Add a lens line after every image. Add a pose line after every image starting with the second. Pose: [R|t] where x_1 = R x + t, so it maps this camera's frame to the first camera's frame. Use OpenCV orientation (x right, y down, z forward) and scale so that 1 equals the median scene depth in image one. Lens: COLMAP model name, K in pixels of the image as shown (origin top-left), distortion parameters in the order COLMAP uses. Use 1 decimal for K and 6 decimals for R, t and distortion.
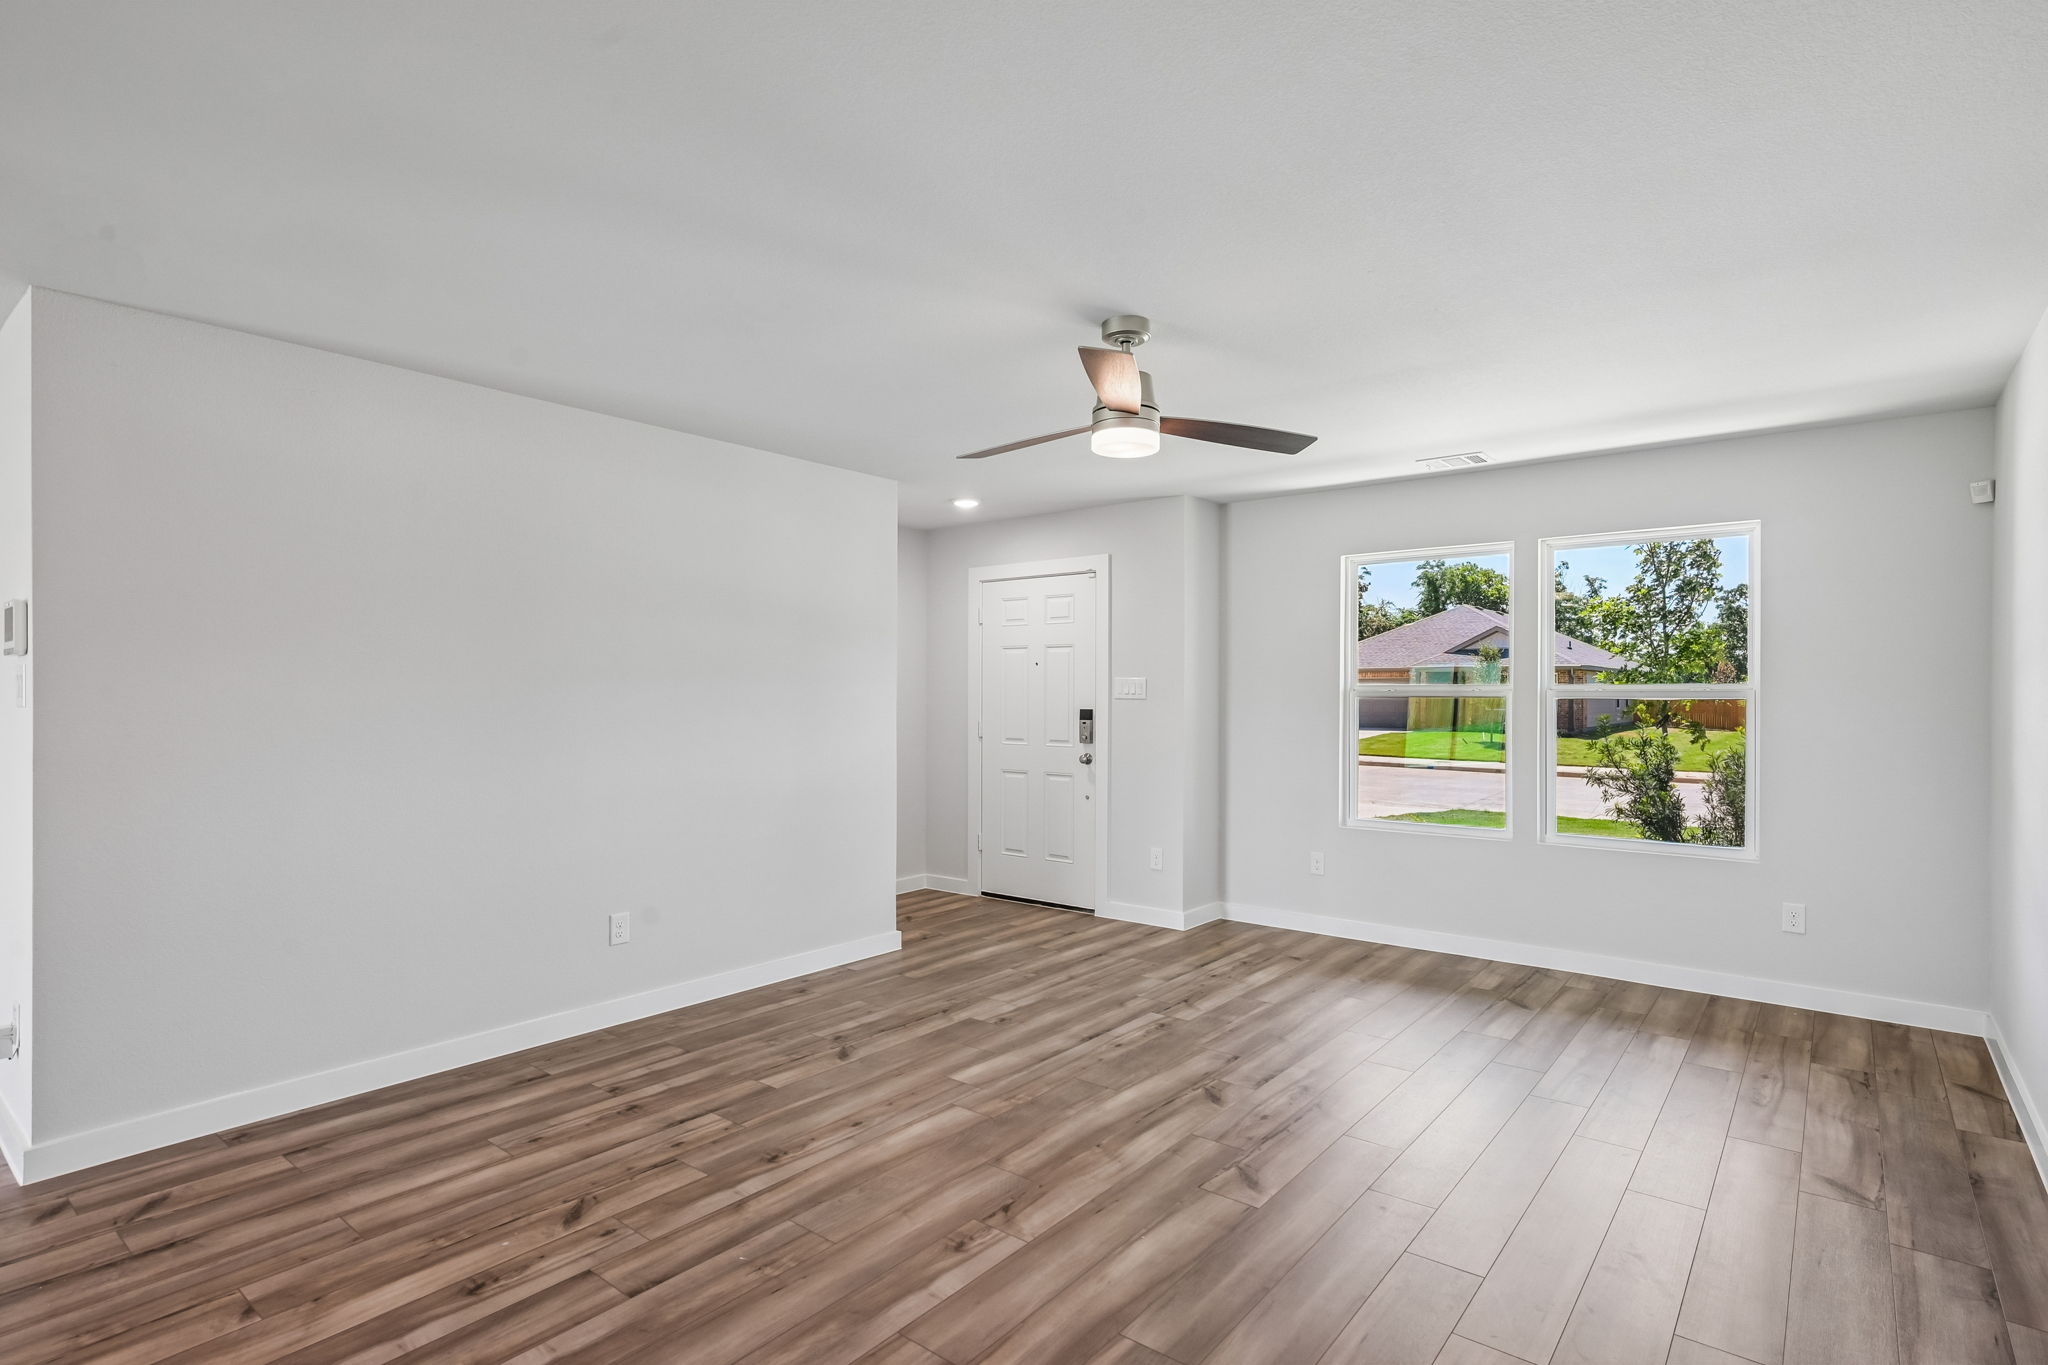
lens RADIAL K [[1016.5, 0, 1017.2], [0, 1016.5, 696.2], [0, 0, 1]] dist [0.001681, 0.002186]
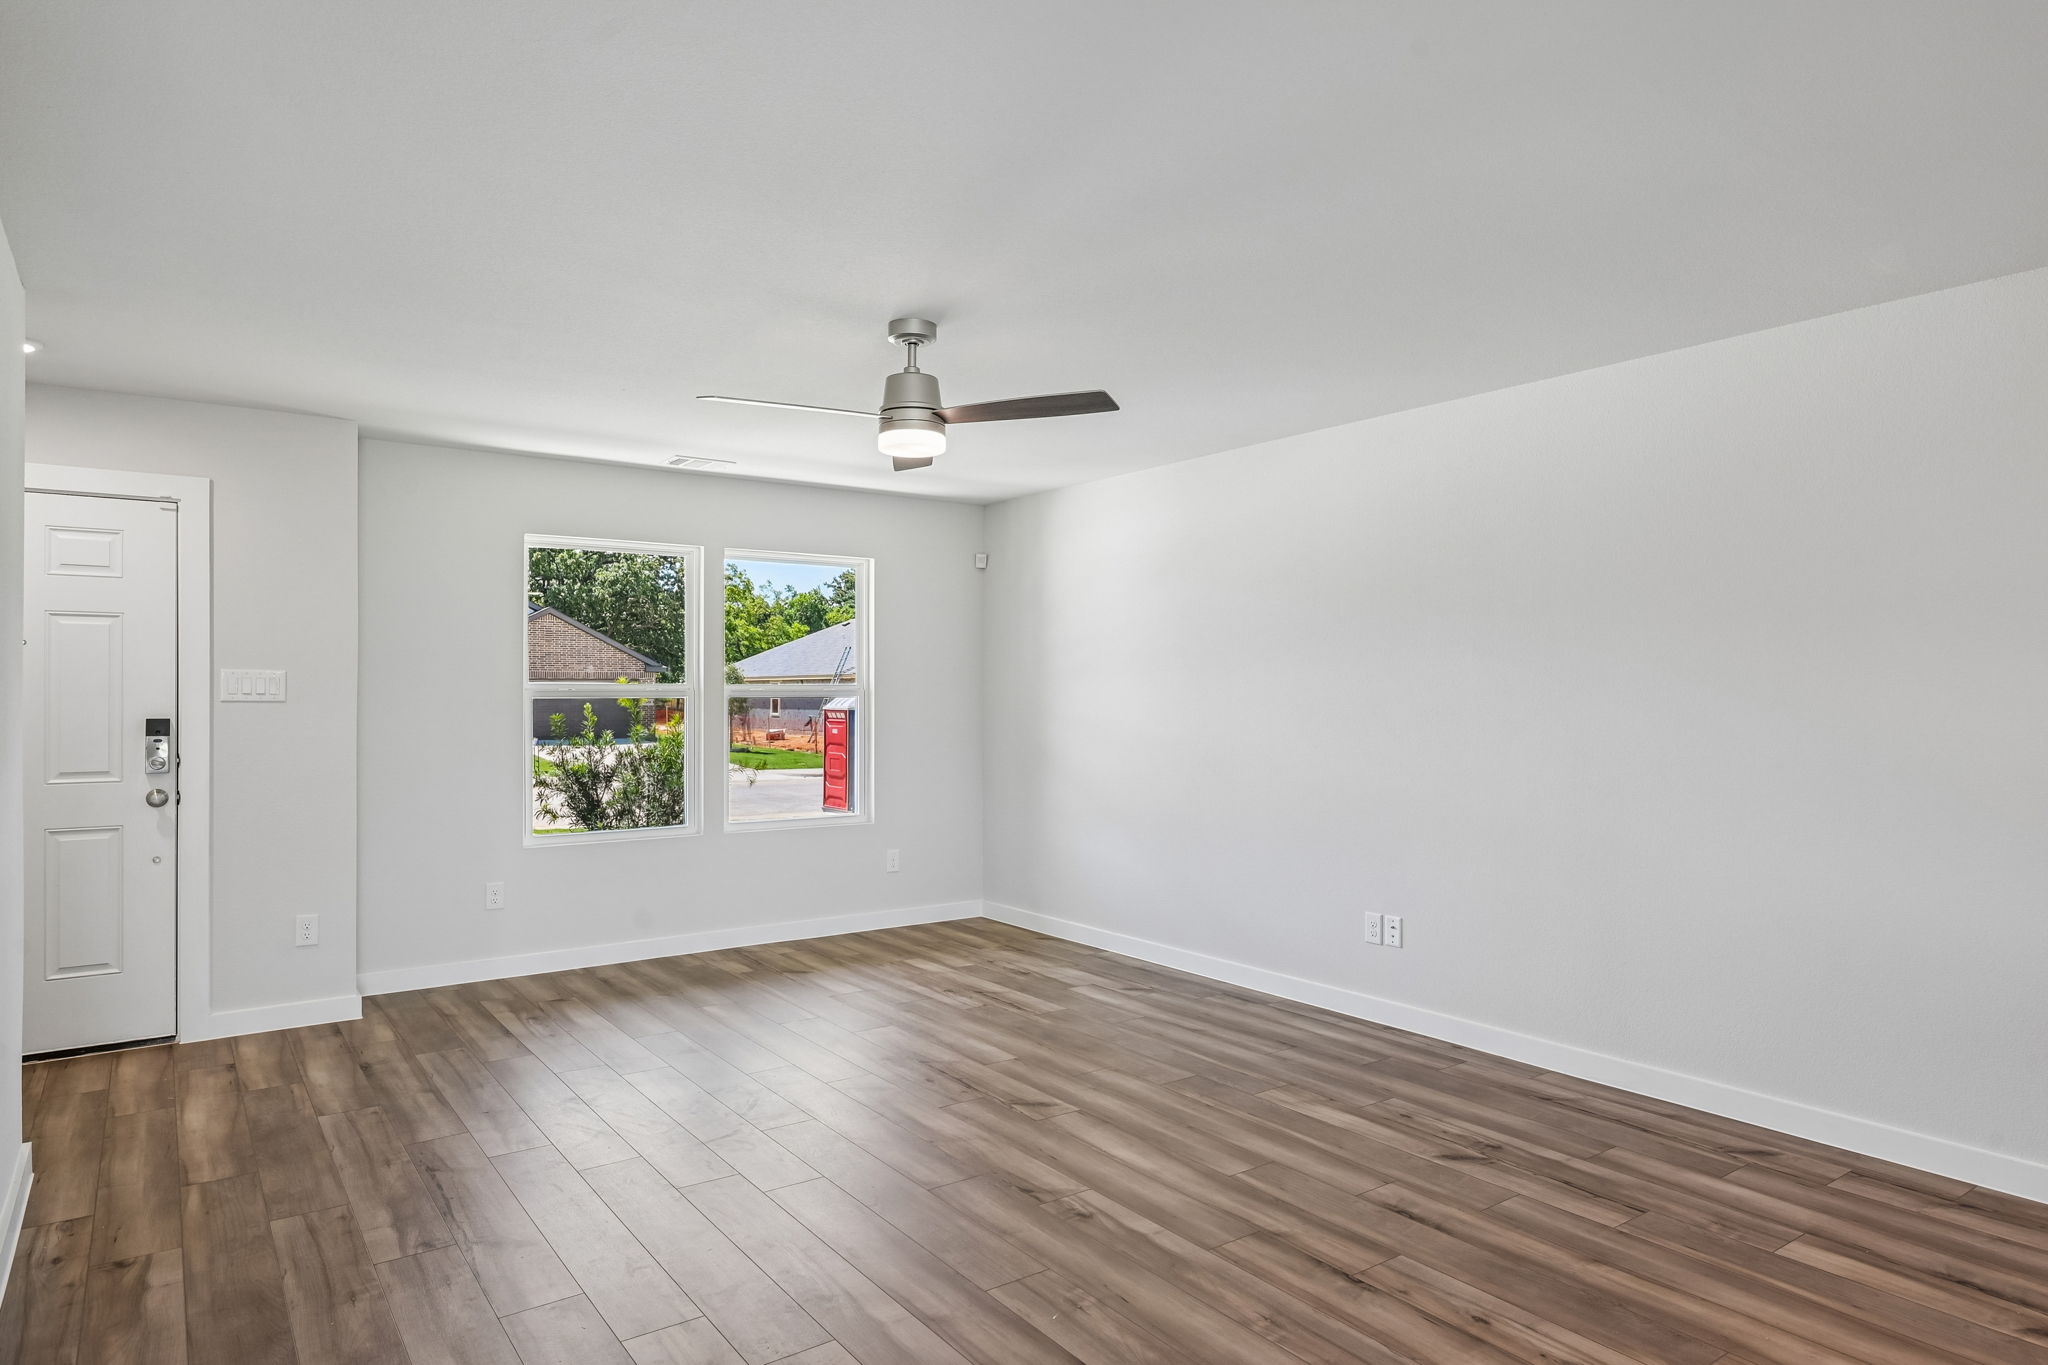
lens RADIAL K [[1217.2, 0, 1030.0], [0, 1217.2, 687.0], [0, 0, 1]] dist [-0.006040, 0.002040]
pose [[0.262408, 0.004353, 0.964947, -0.864519], [0.005048, 0.999970, -0.005884, 0.000667], [-0.964944, 0.006415, 0.262378, 0.482668]]
